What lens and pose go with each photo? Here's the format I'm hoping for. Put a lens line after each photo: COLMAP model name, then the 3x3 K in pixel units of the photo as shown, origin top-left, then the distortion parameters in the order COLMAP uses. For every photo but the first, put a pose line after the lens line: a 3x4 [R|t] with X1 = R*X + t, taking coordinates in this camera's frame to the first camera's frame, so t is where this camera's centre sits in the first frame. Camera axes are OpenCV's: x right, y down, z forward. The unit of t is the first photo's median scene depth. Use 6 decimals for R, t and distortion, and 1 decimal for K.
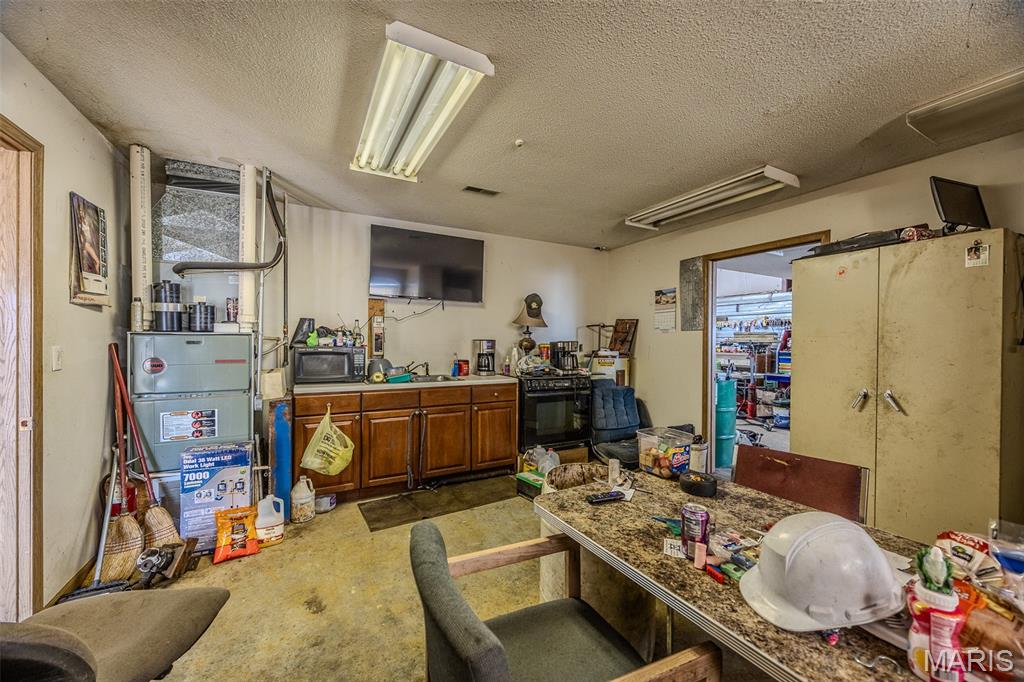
lens RADIAL K [[395.2, 0, 517.0], [0, 395.2, 342.8], [0, 0, 1]] dist [0.013506, -0.000012]
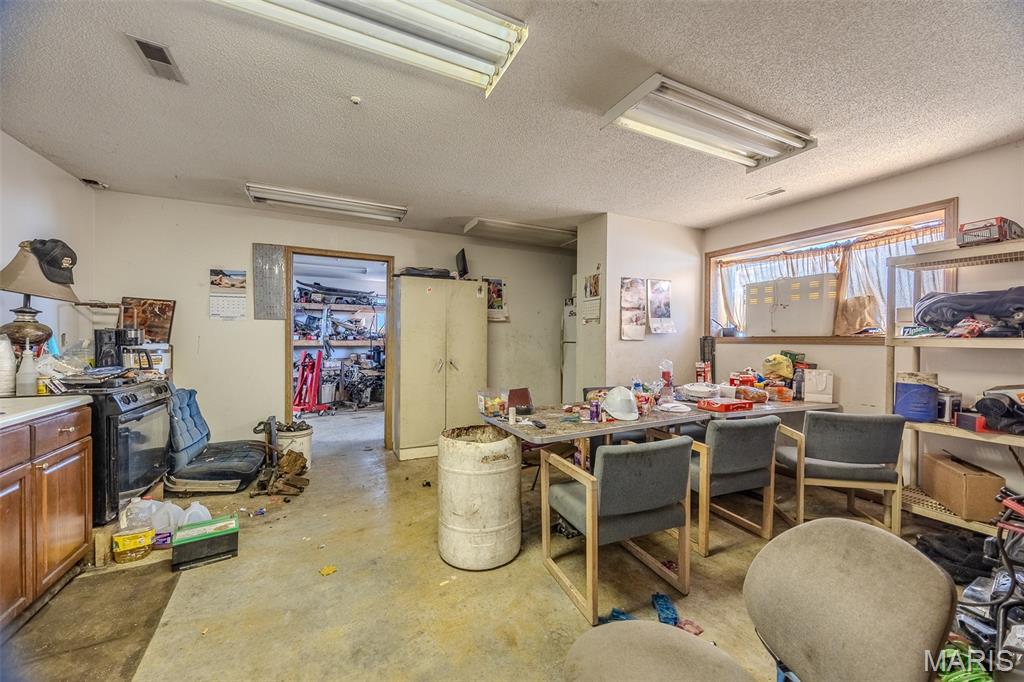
lens RADIAL K [[395.2, 0, 517.0], [0, 395.2, 342.8], [0, 0, 1]] dist [0.013506, -0.000012]
pose [[0.039069, -0.022742, 0.998978, -0.525911], [-0.002111, 0.999737, 0.022842, 0.002533], [-0.999234, -0.003002, 0.039010, 0.375860]]
